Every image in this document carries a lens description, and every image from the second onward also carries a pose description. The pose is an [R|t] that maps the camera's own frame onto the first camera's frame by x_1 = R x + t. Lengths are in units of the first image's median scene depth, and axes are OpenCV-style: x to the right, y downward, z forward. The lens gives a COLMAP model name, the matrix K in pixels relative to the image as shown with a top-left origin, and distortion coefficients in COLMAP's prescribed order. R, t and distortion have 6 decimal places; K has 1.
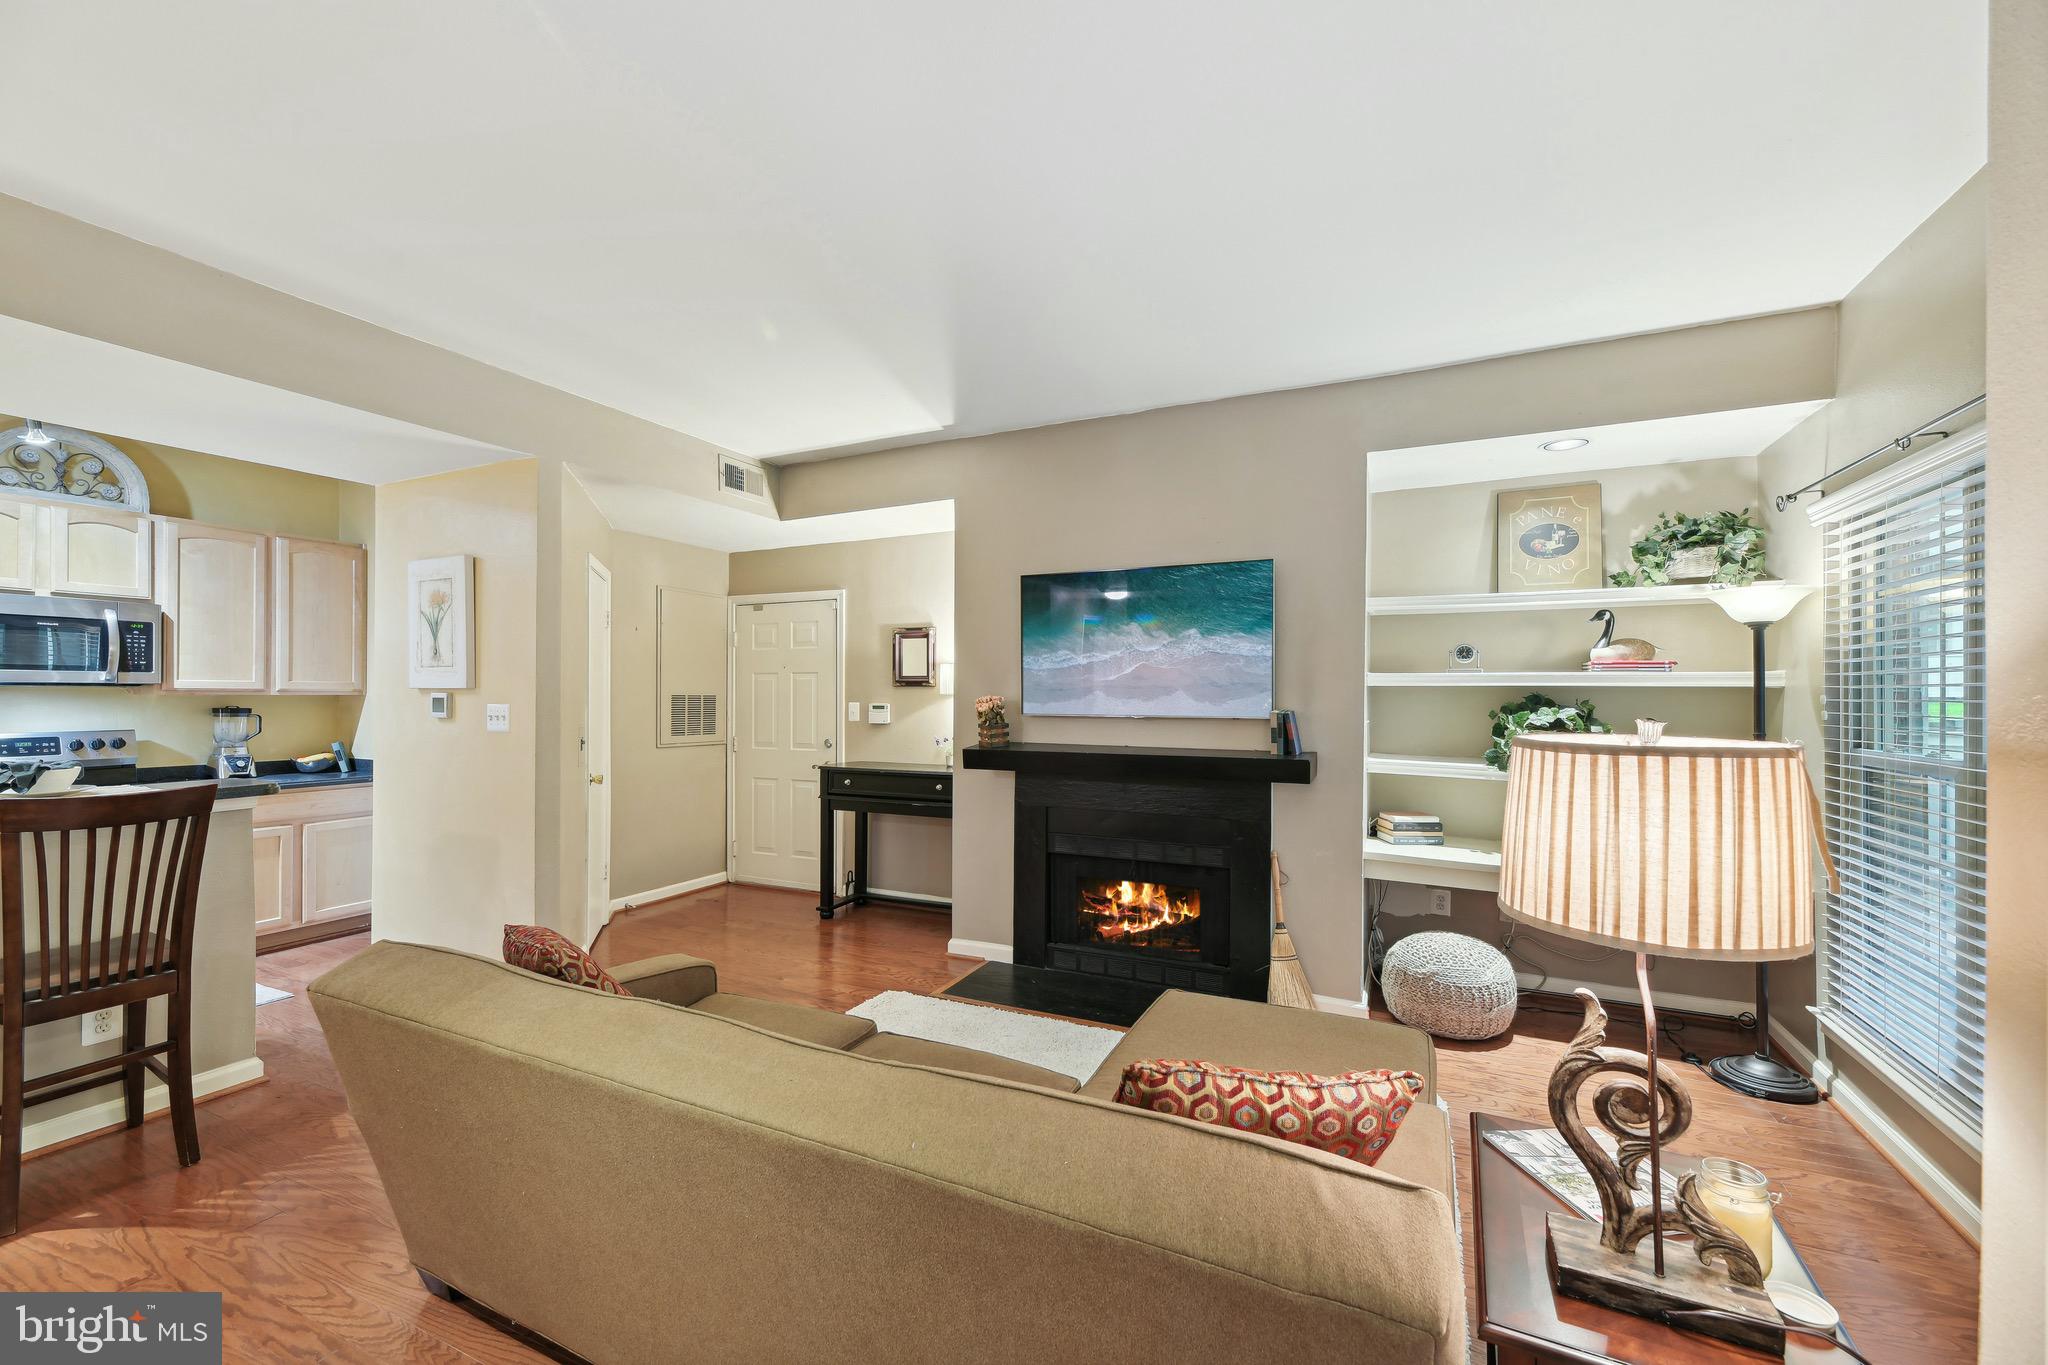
lens RADIAL K [[827.0, 0, 1028.1], [0, 827.0, 693.9], [0, 0, 1]] dist [0.008568, -0.000391]
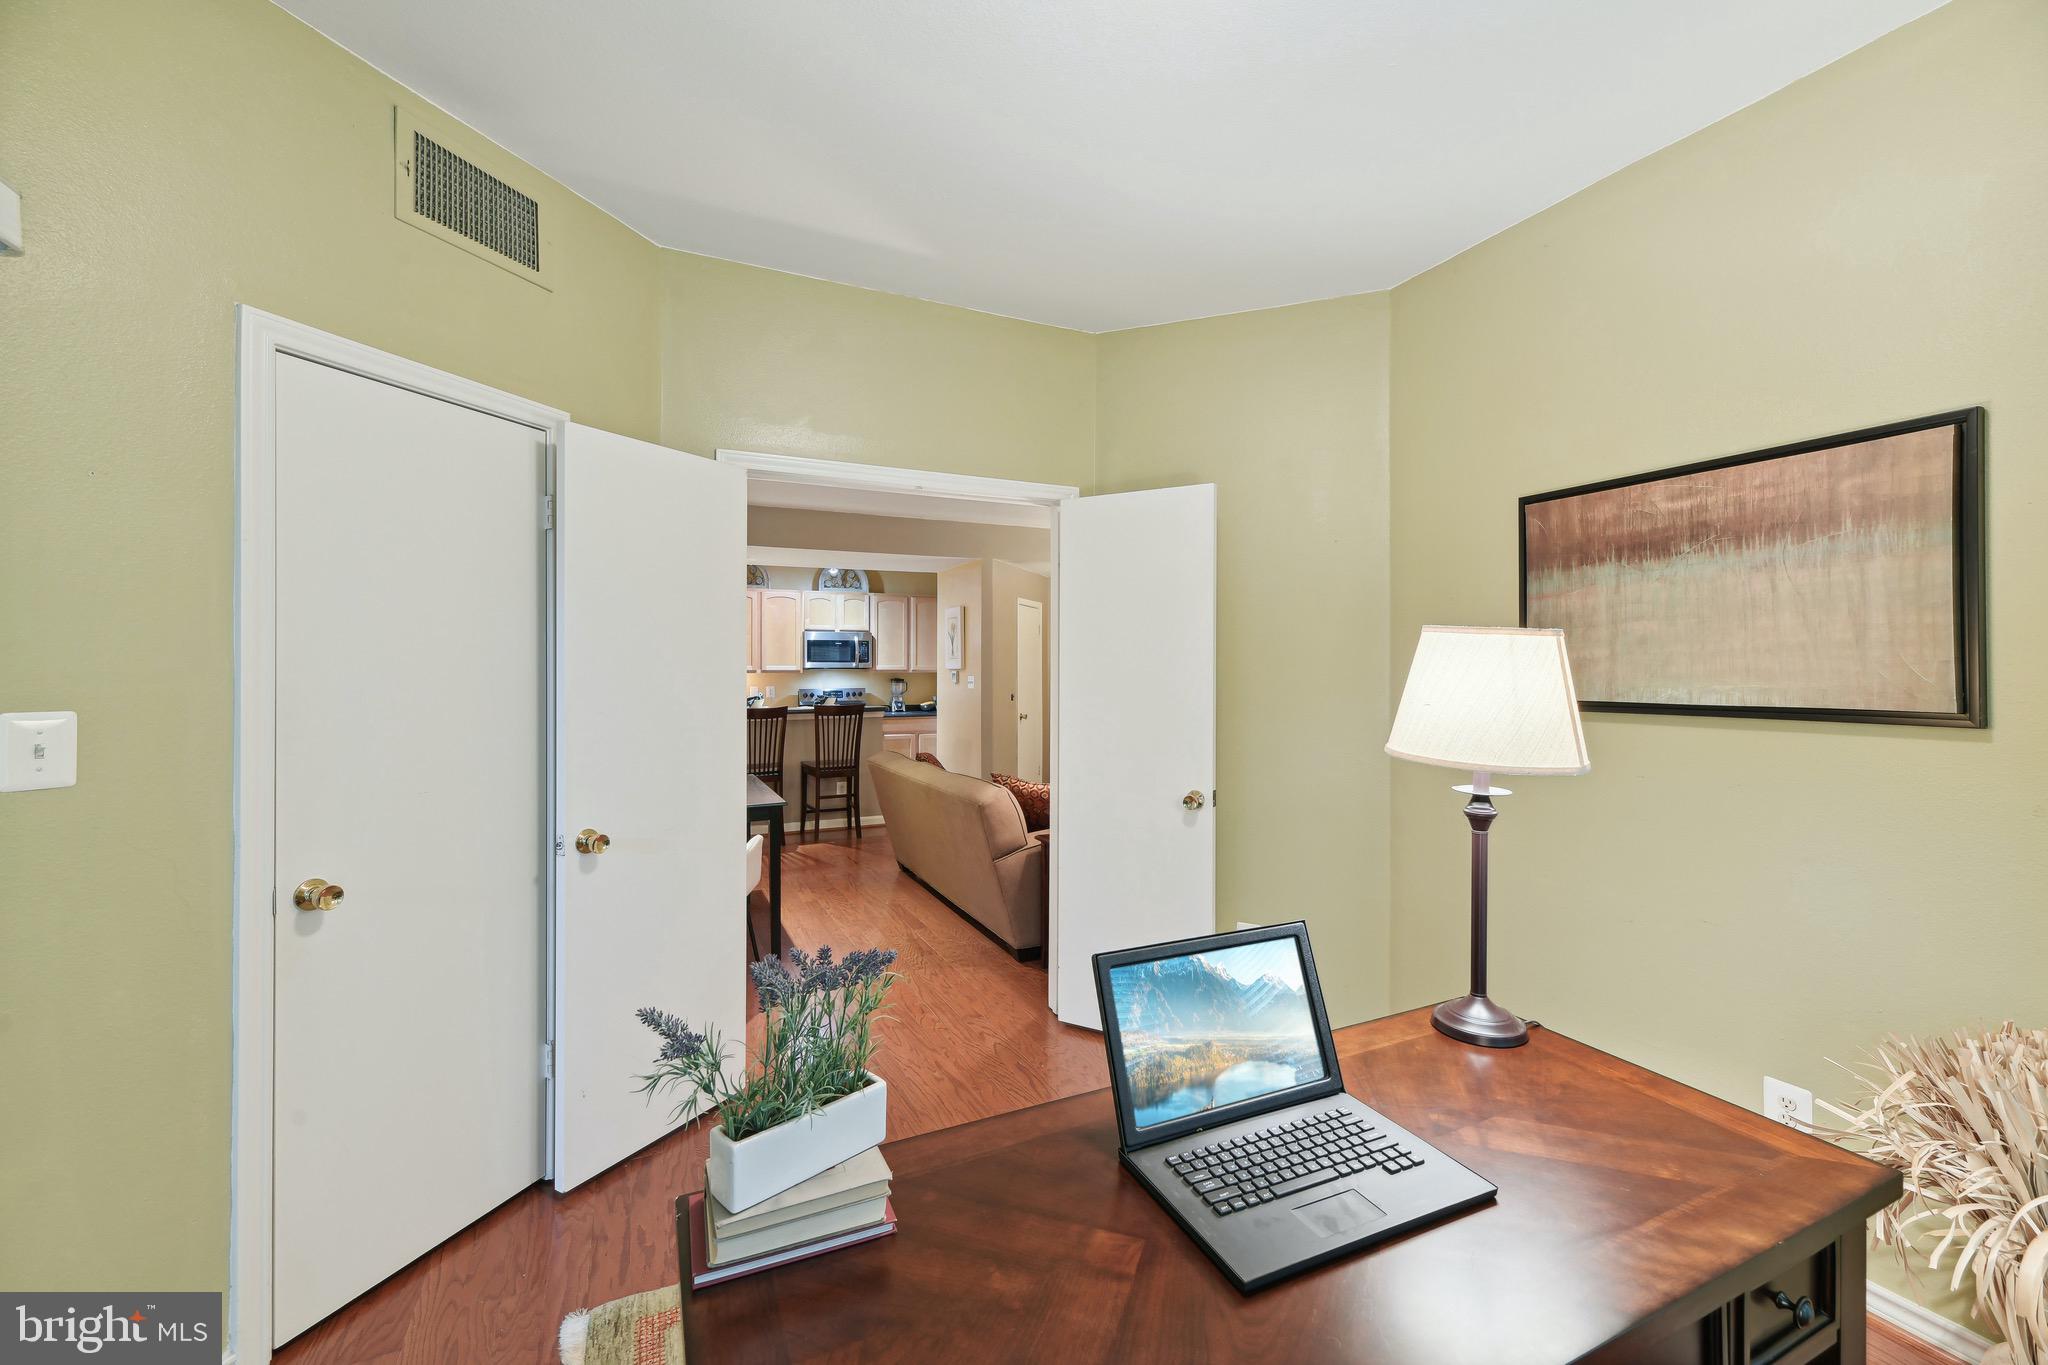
lens RADIAL K [[835.5, 0, 1020.5], [0, 835.5, 664.8], [0, 0, 1]] dist [0.011831, -0.000289]
pose [[0.769376, -0.010387, -0.638711, 0.688017], [0.005296, 0.999937, -0.009881, 0.004220], [0.638774, 0.004220, 0.769383, -0.464223]]
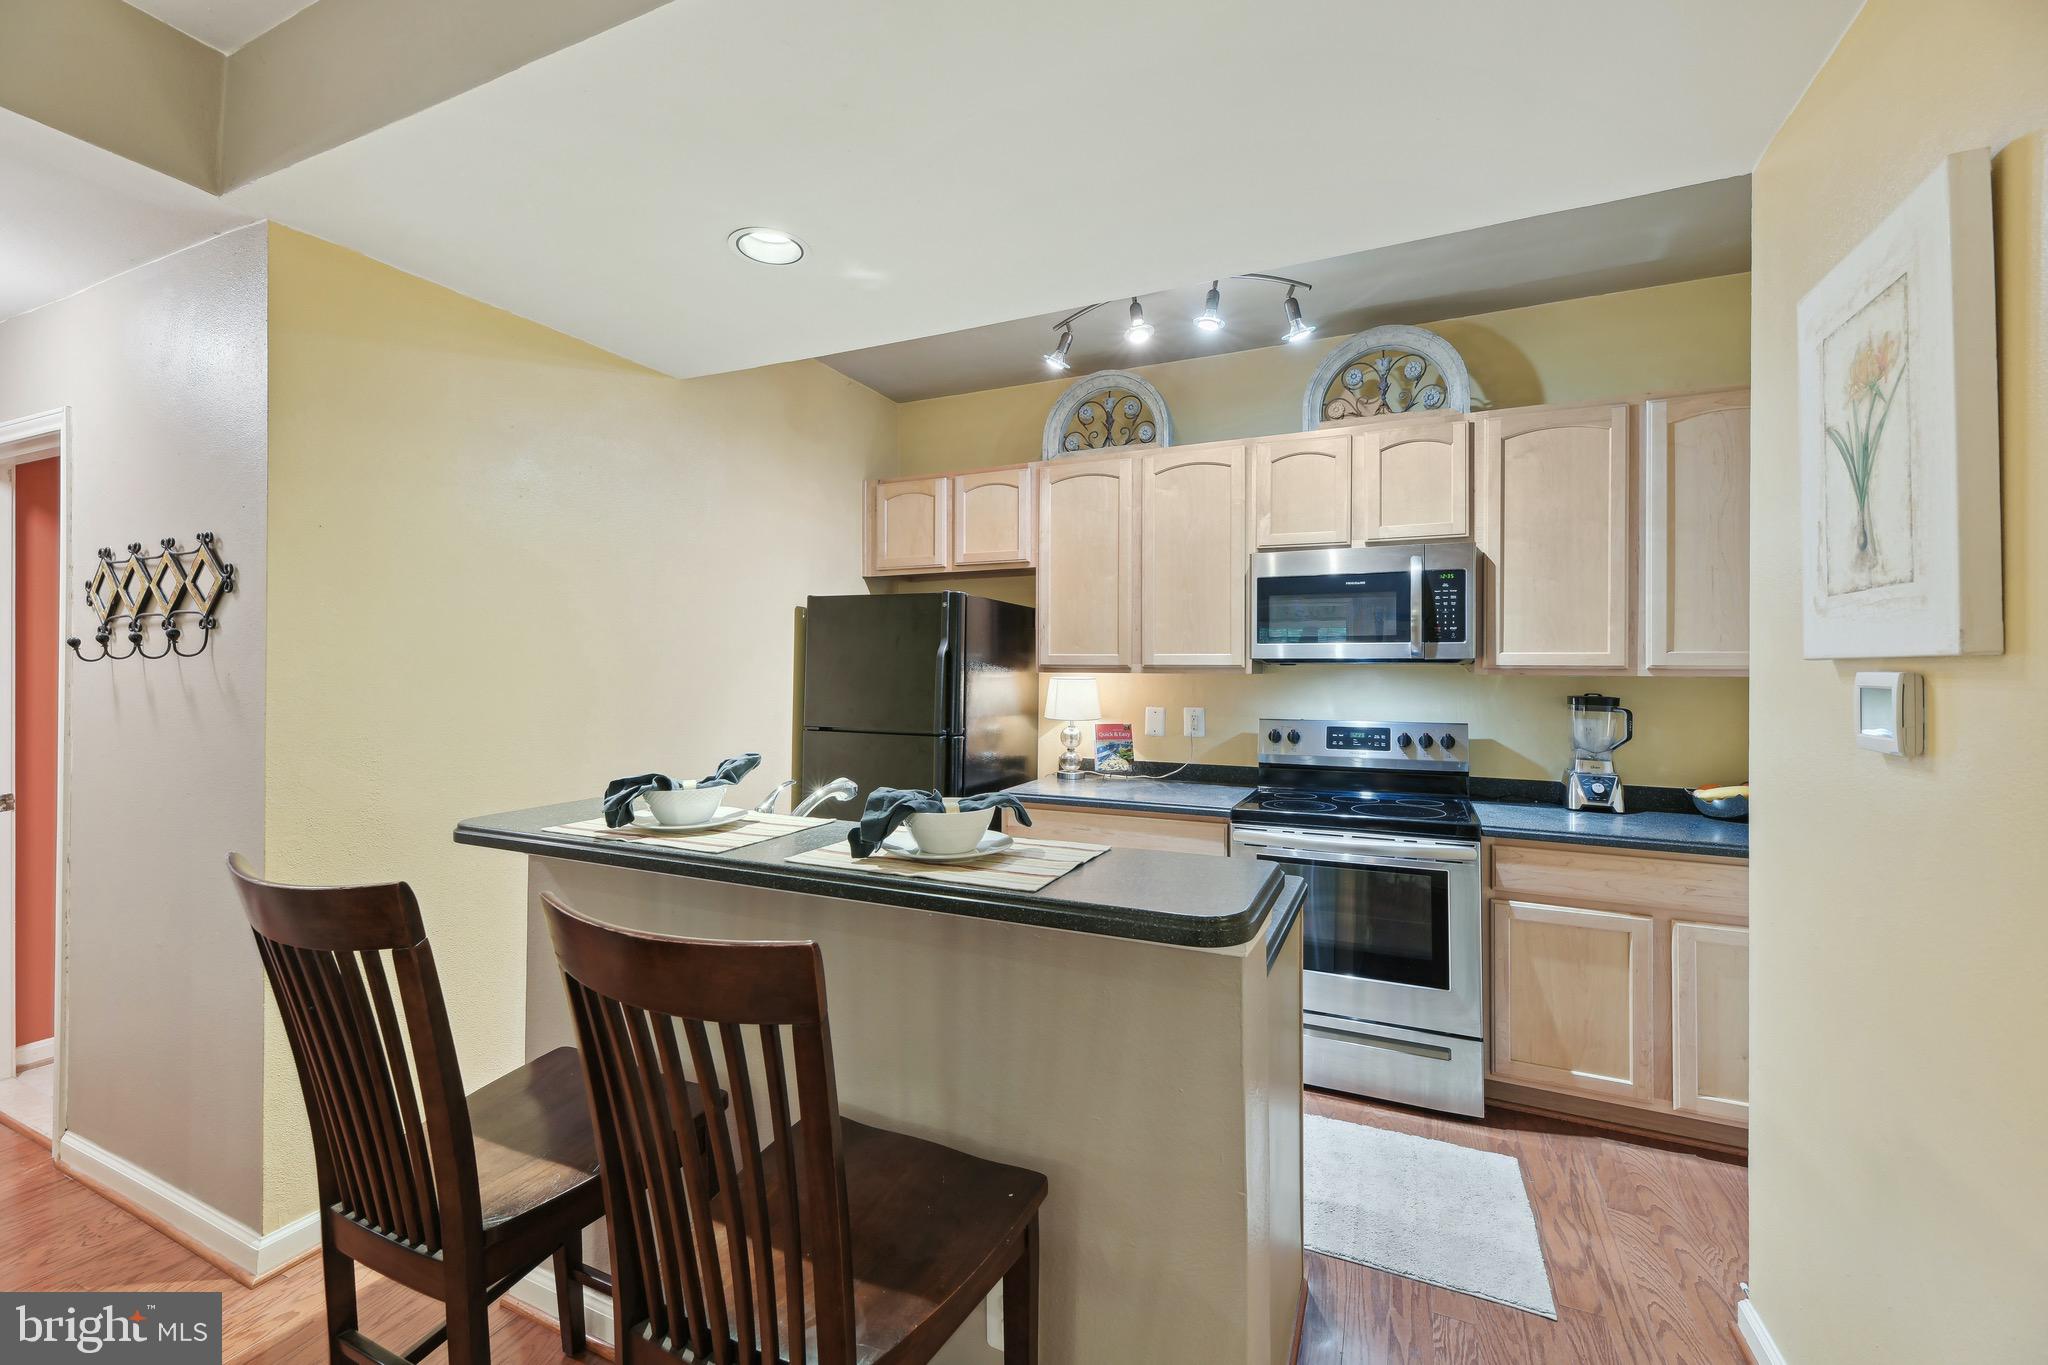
lens RADIAL K [[835.5, 0, 1020.5], [0, 835.5, 664.8], [0, 0, 1]] dist [0.011831, -0.000289]
pose [[0.016490, -0.008065, -0.999832, -0.356035], [-0.005208, 0.999953, -0.008152, 0.000155], [0.999850, 0.005342, 0.016447, 0.601520]]
